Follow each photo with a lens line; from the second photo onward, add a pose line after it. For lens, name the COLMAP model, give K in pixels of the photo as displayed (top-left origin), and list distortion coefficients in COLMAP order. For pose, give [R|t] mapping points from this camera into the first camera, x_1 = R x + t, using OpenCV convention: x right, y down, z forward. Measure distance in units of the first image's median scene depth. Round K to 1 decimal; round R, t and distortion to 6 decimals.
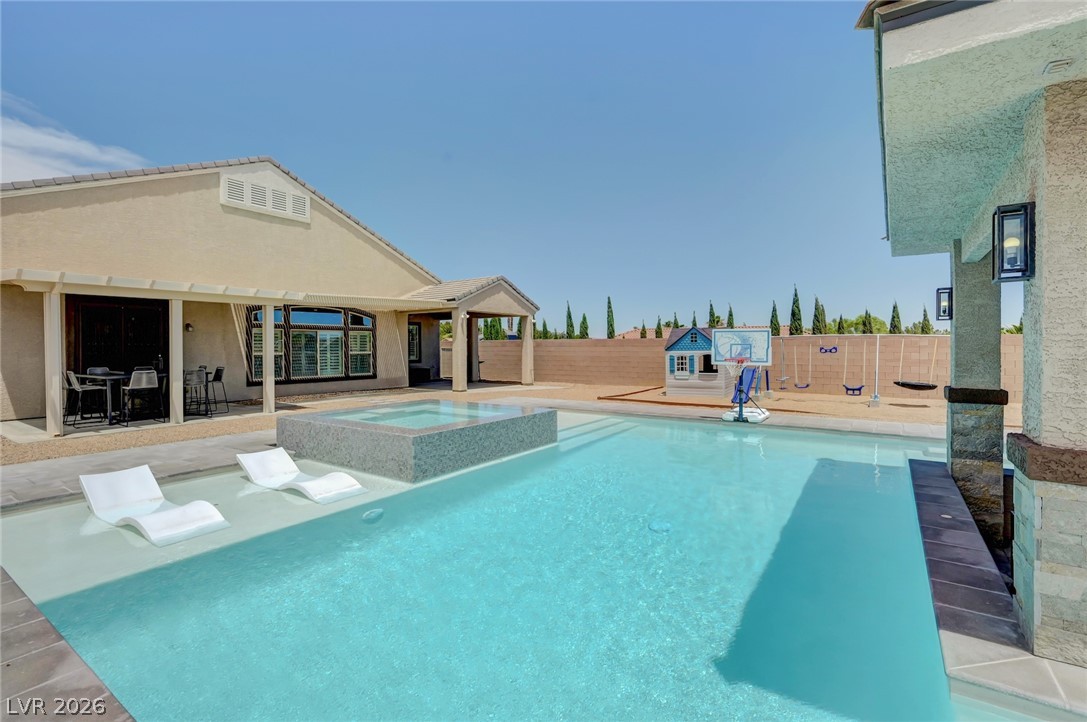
lens RADIAL K [[499.2, 0, 545.5], [0, 499.2, 351.3], [0, 0, 1]] dist [0.000160, 0.000160]
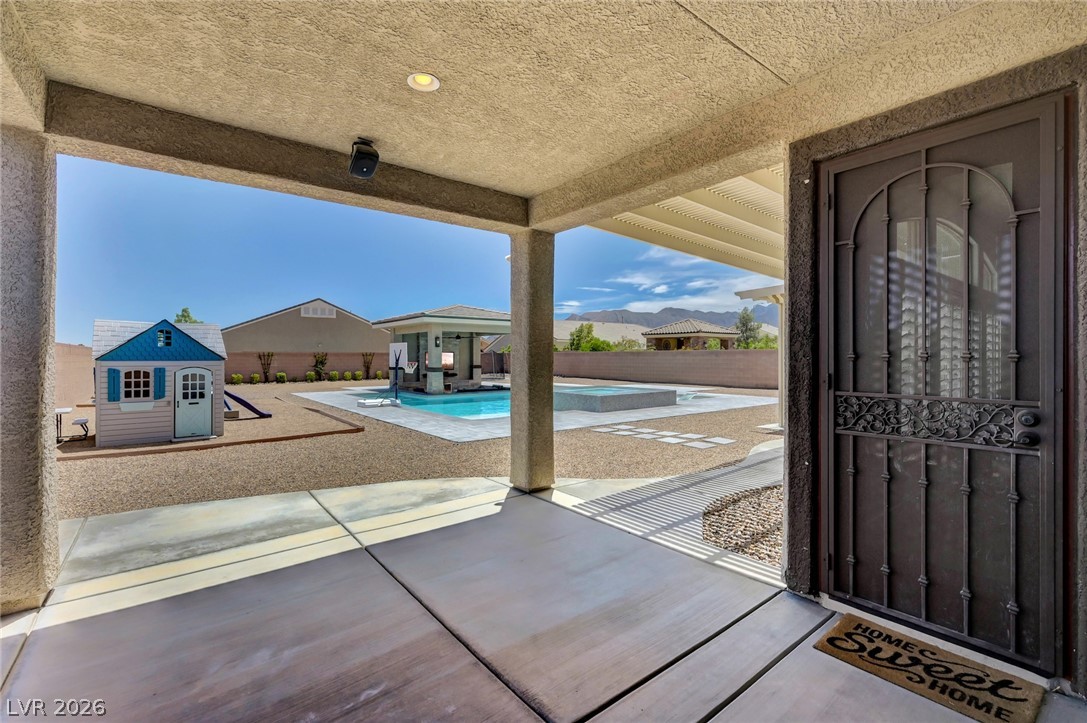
lens RADIAL K [[483.6, 0, 543.5], [0, 483.6, 361.5], [0, 0, 1]] dist [0.009070, -0.000872]
pose [[-0.952360, 0.001243, 0.304972, -0.312065], [0.006863, 0.999826, 0.017356, -0.007390], [-0.304898, 0.018622, -0.952203, 1.475640]]
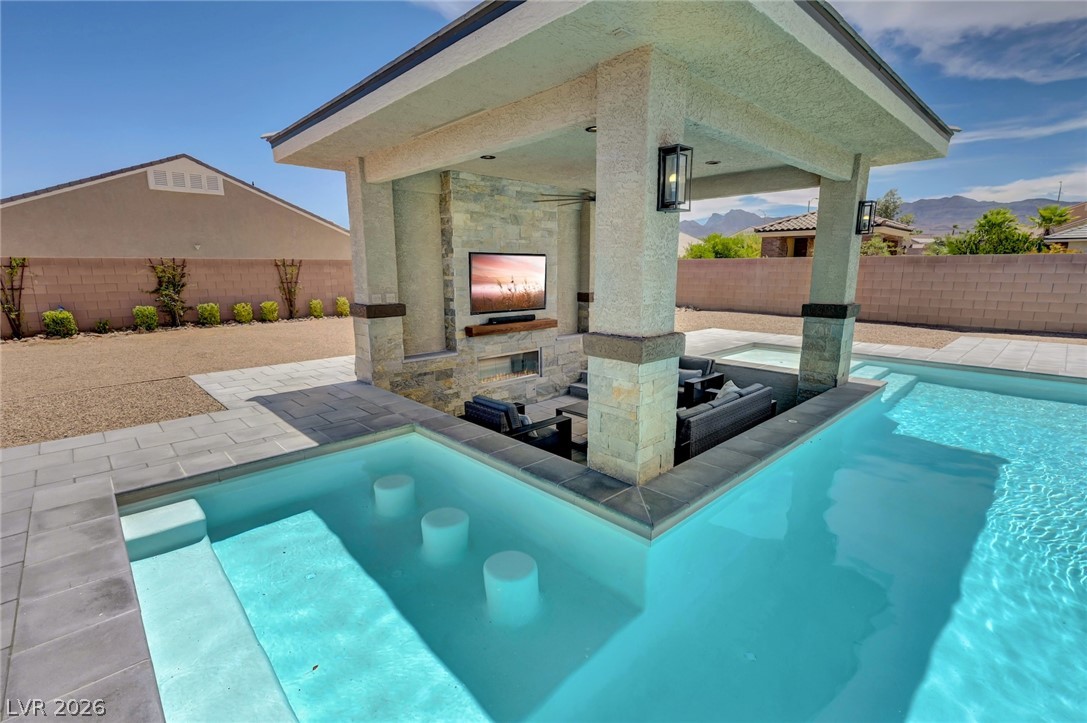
lens RADIAL K [[497.1, 0, 545.9], [0, 497.1, 361.8], [0, 0, 1]] dist [-0.000169, 0.000221]
pose [[-0.978133, -0.033491, 0.205264, 0.321606], [0.007115, 0.980983, 0.193962, -0.003802], [-0.207856, 0.191181, -0.959294, 0.613307]]
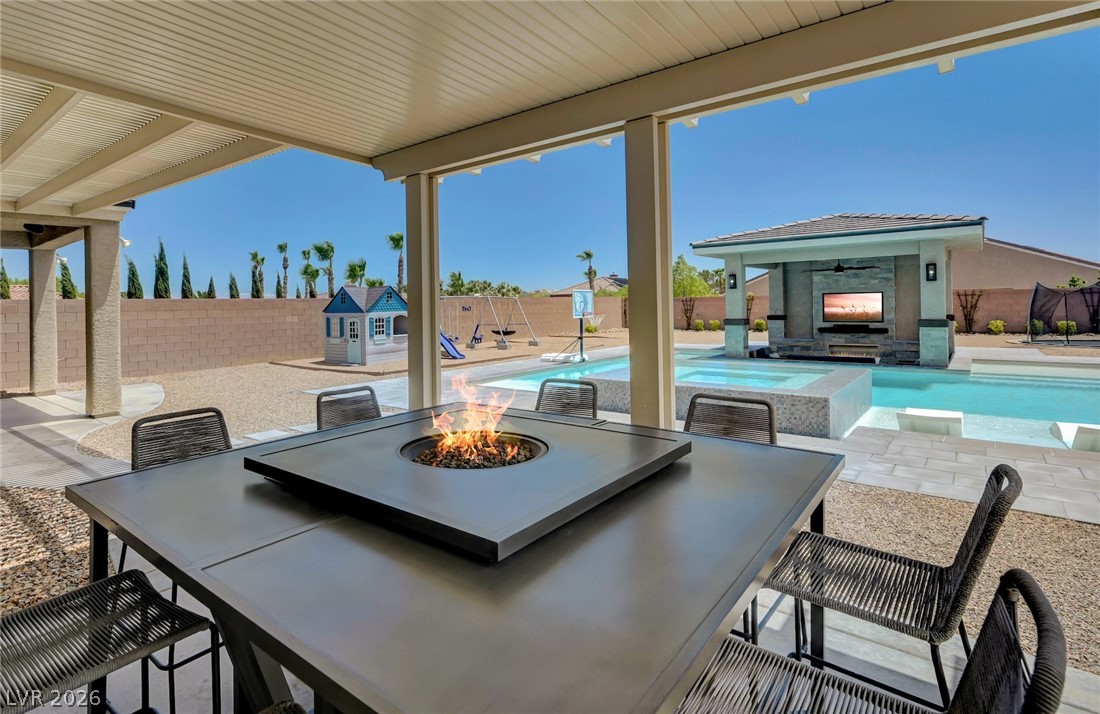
lens RADIAL K [[561.3, 0, 476.9], [0, 561.3, 306.8], [0, 0, 1]] dist [-0.000584, -0.000434]
pose [[0.129833, -0.002992, 0.991531, -0.706973], [0.027195, 0.999630, -0.000545, -0.005271], [-0.991163, 0.027035, 0.129866, 0.705894]]
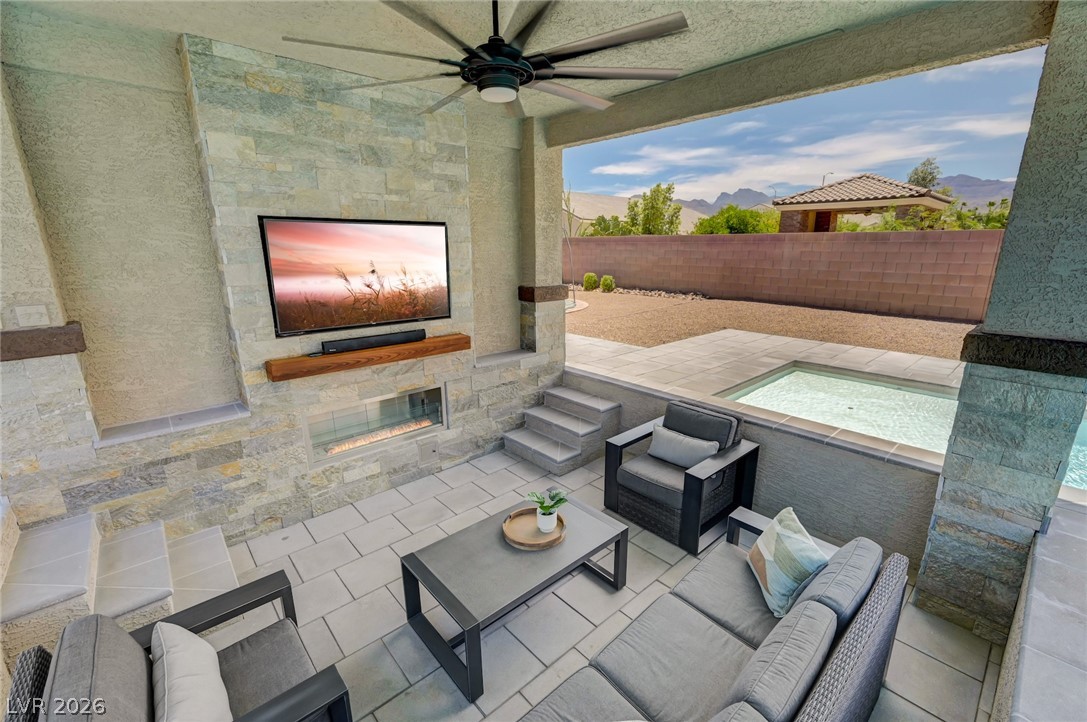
lens RADIAL K [[462.4, 0, 548.8], [0, 462.4, 362.7], [0, 0, 1]] dist [-0.001364, 0.000183]
pose [[-0.972221, -0.051829, 0.228255, 0.305235], [0.008015, 0.967232, 0.253766, -0.001846], [-0.233928, 0.248547, -0.939948, 0.356099]]
